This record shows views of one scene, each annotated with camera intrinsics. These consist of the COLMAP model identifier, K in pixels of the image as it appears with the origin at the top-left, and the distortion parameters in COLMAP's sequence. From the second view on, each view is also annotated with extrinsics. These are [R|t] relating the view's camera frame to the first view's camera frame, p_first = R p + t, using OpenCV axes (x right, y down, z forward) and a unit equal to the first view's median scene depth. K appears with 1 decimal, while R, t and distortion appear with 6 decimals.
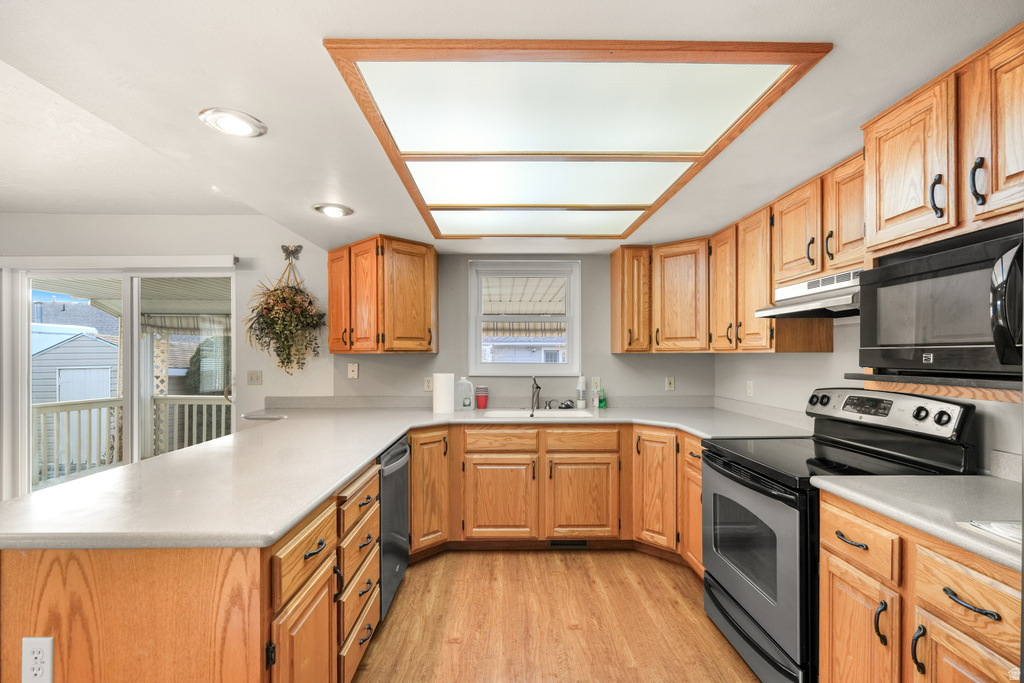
lens RADIAL K [[449.5, 0, 509.1], [0, 449.5, 357.3], [0, 0, 1]] dist [-0.021961, 0.000000]
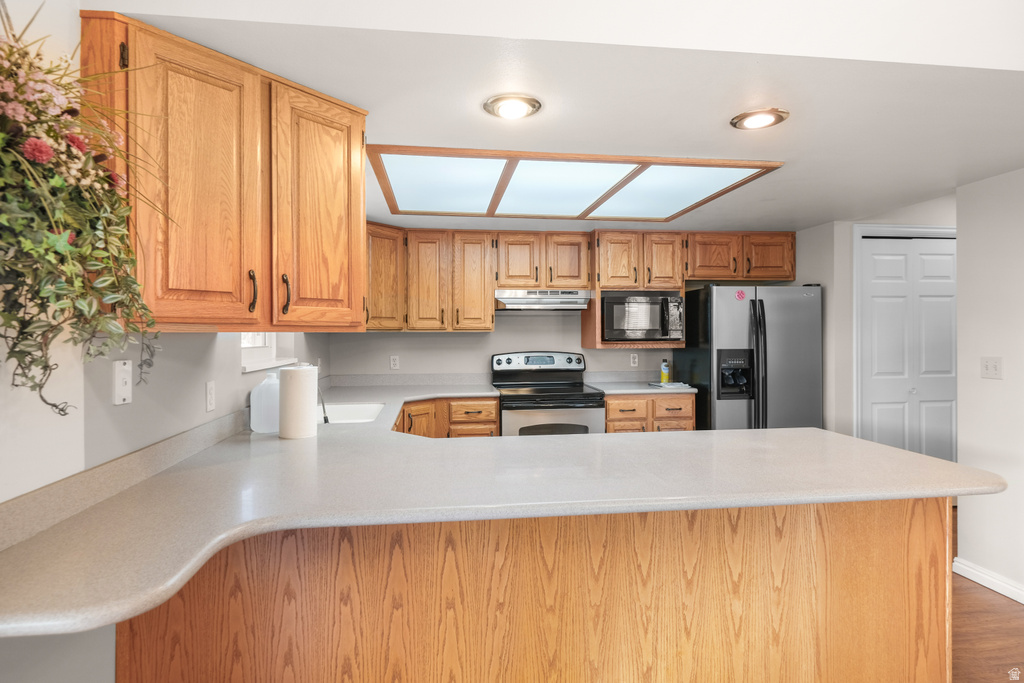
lens RADIAL K [[545.1, 0, 508.9], [0, 545.1, 331.5], [0, 0, 1]] dist [-0.000588, -0.000186]
pose [[-0.111899, 0.003320, 0.993714, -0.841645], [0.008935, 0.999957, -0.002334, -0.004906], [-0.993679, 0.008617, -0.111924, 0.788385]]
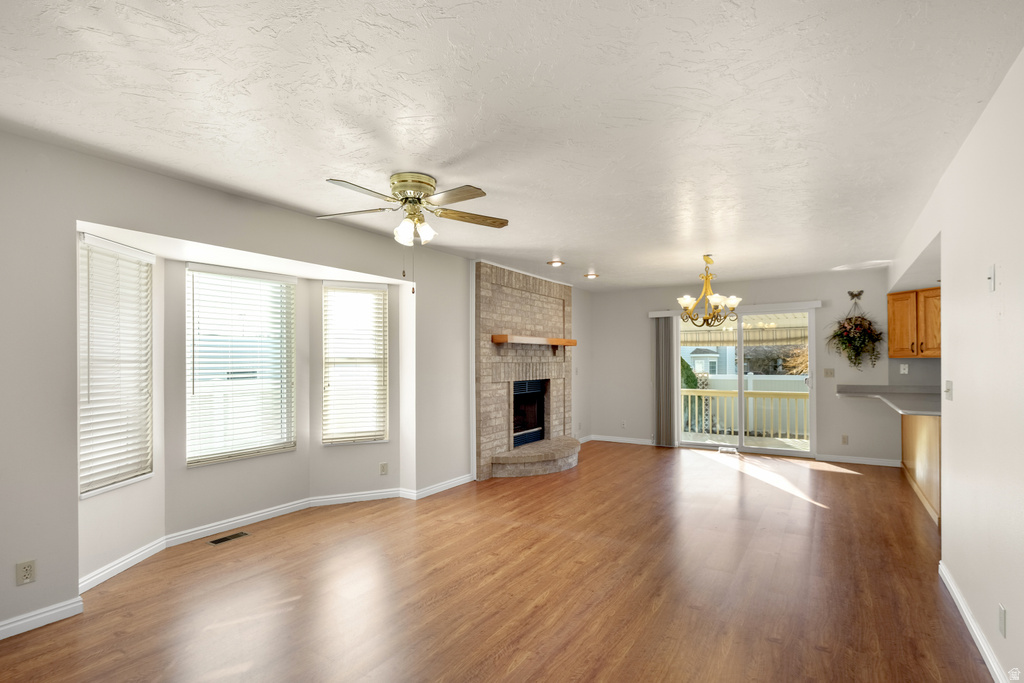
lens RADIAL K [[508.9, 0, 511.2], [0, 508.9, 359.8], [0, 0, 1]] dist [0.000345, 0.000226]
pose [[0.838227, -0.007639, -0.545268, -0.553390], [0.002764, 0.999949, -0.009759, 0.011585], [0.545315, 0.006673, 0.838205, -1.260019]]
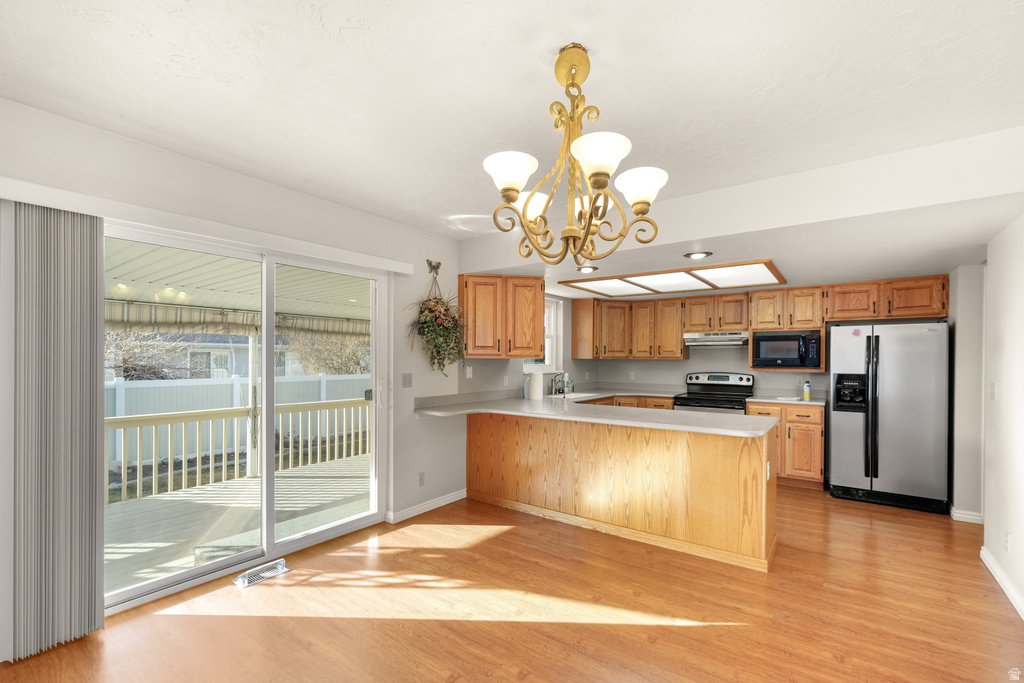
lens RADIAL K [[449.5, 0, 509.1], [0, 449.5, 357.3], [0, 0, 1]] dist [-0.021961, 0.000000]
pose [[0.607592, 0.006122, 0.794226, -1.319494], [-0.000418, 0.999973, -0.007389, -0.002359], [-0.794249, 0.004157, 0.607578, 0.180259]]
